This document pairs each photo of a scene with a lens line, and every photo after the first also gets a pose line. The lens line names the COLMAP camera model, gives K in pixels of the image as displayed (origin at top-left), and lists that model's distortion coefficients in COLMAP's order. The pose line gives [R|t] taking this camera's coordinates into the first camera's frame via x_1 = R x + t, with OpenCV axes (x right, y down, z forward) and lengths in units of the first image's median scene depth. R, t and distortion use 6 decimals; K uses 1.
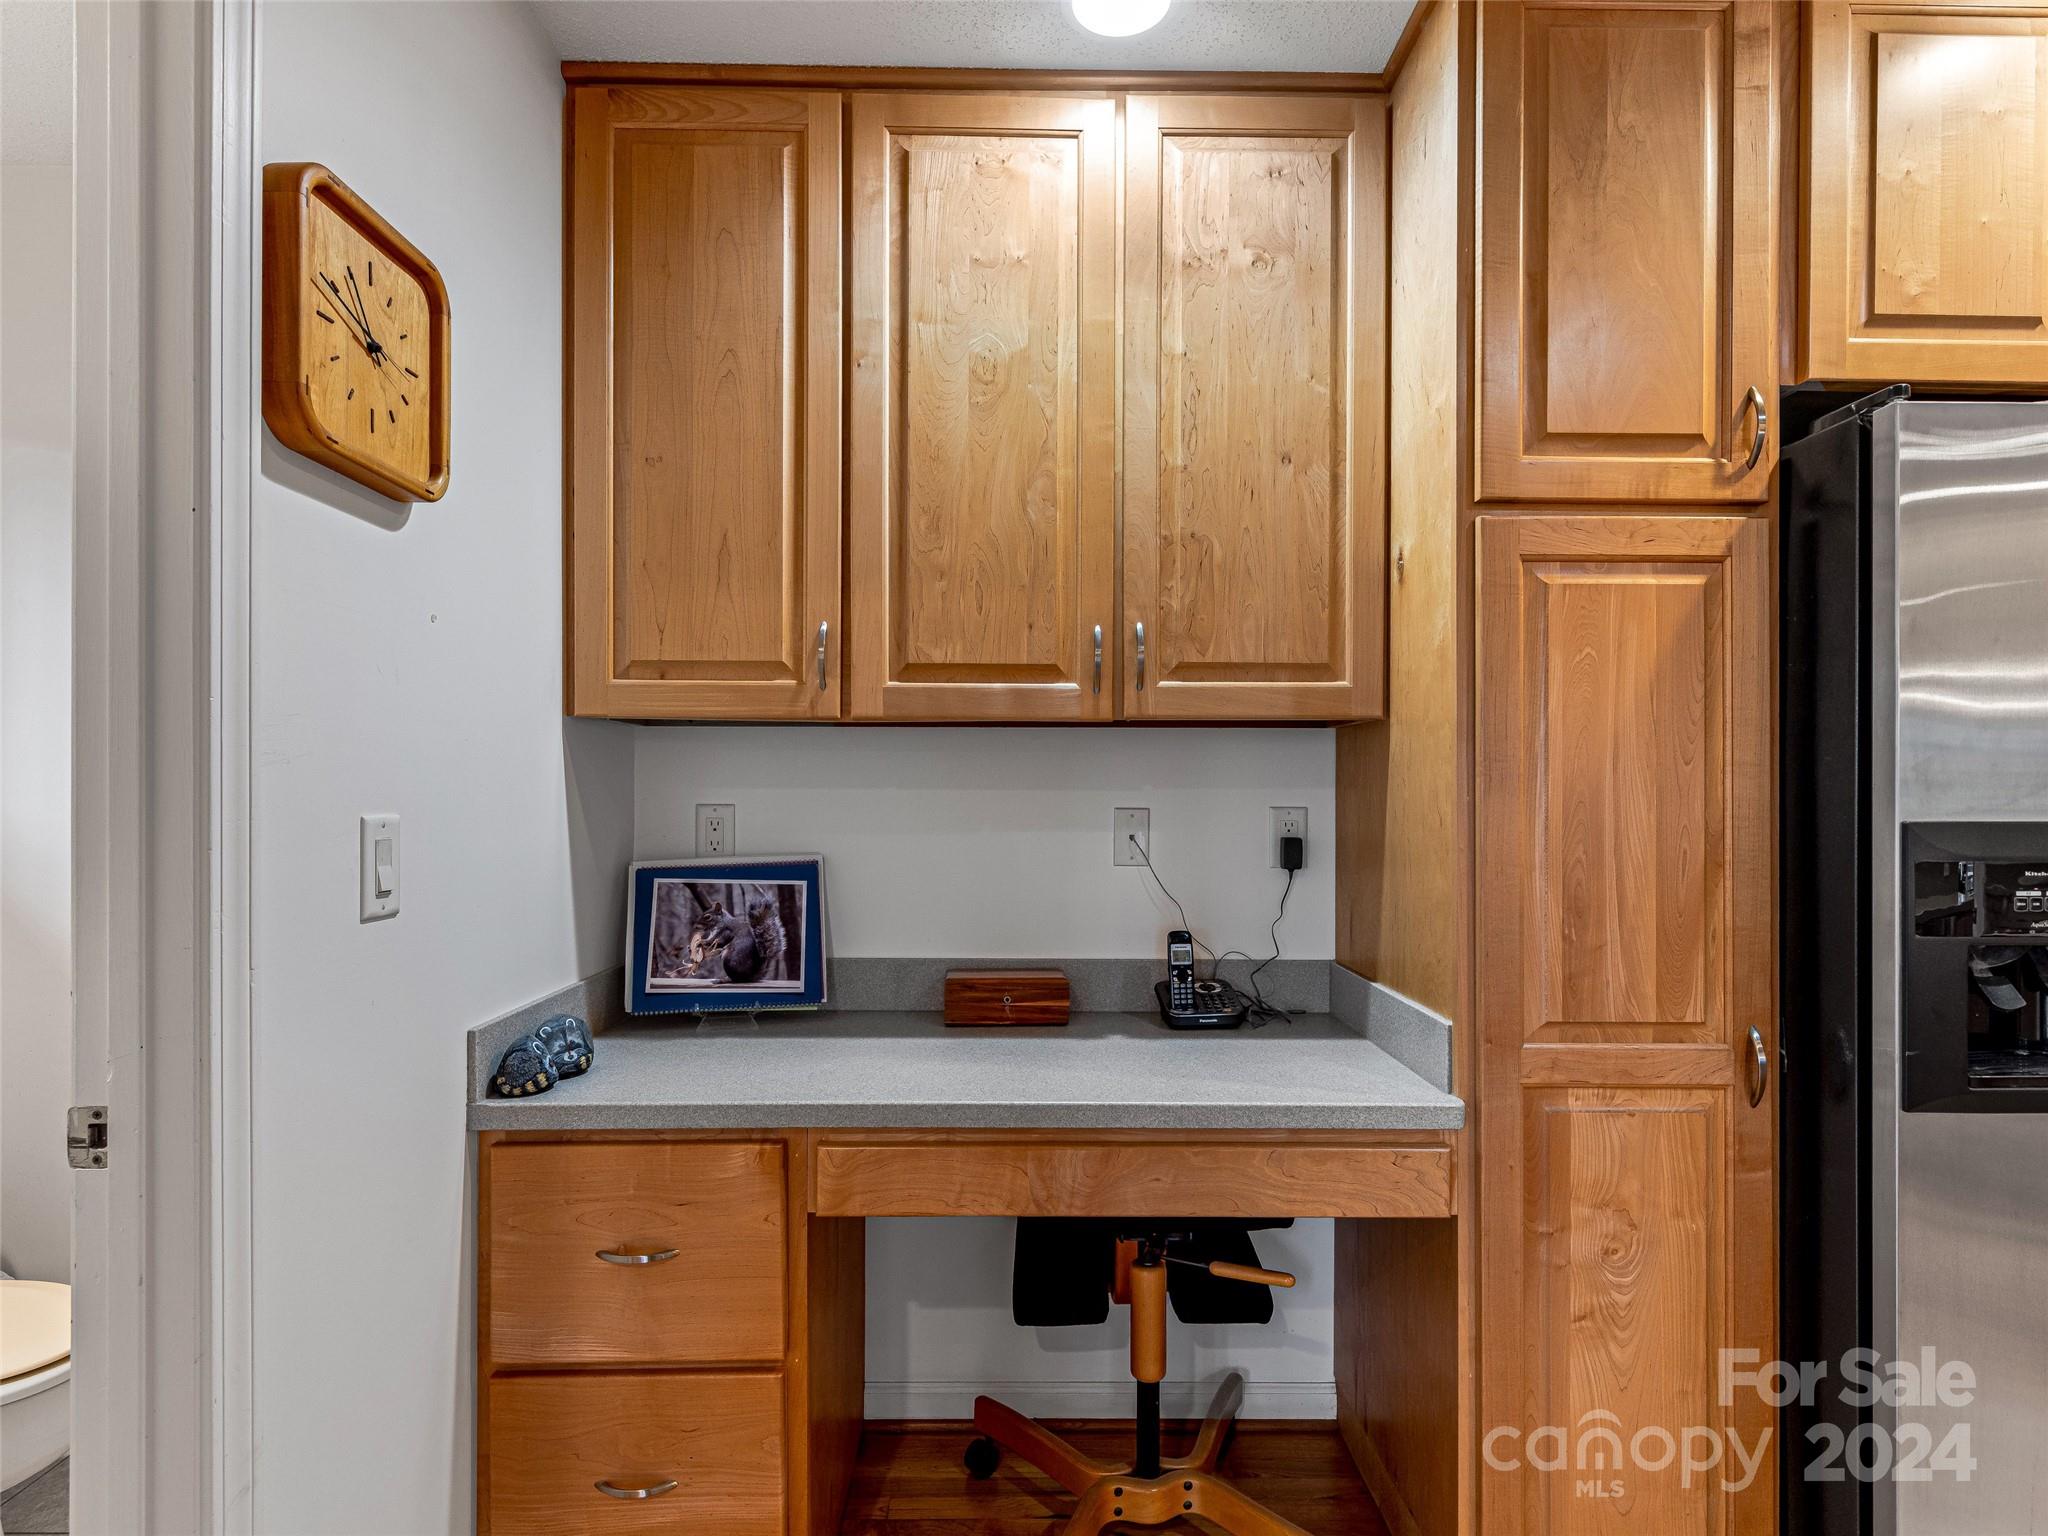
lens RADIAL K [[1078.5, 0, 1039.5], [0, 1078.5, 790.2], [0, 0, 1]] dist [0.002109, -0.001874]
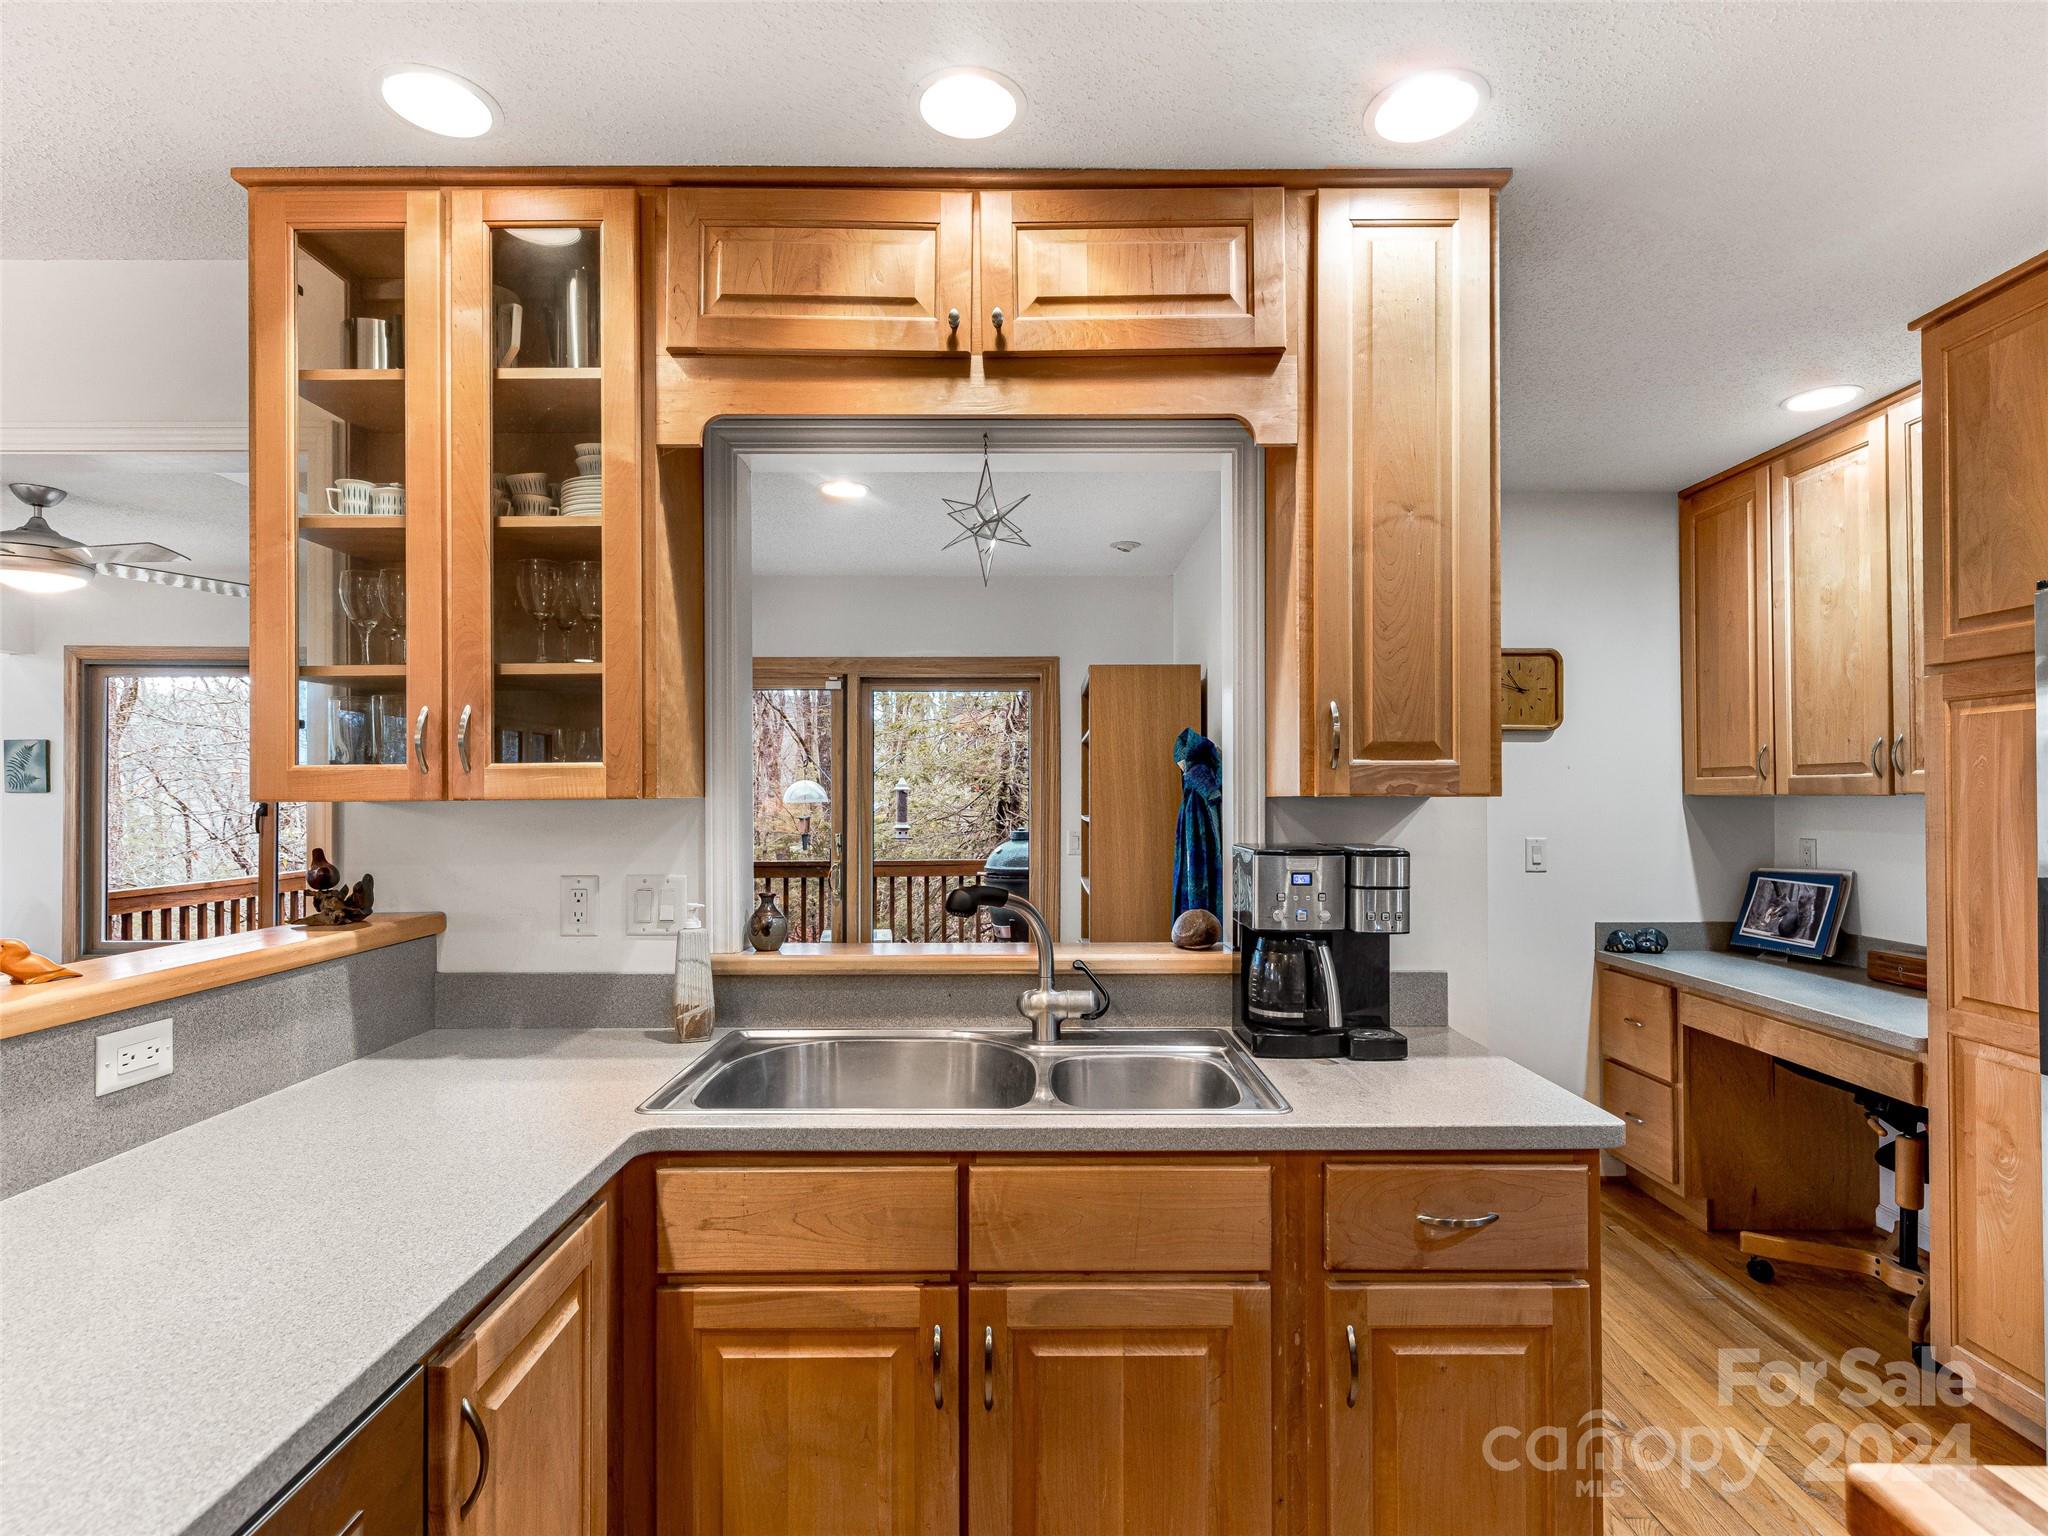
lens RADIAL K [[1078.5, 0, 1018.2], [0, 1078.5, 788.2], [0, 0, 1]] dist [0.002109, -0.001874]
pose [[-0.016860, -0.010926, -0.999798, 1.739570], [0.001461, 0.999939, -0.010952, -0.060654], [0.999857, -0.001646, -0.016843, -0.287185]]
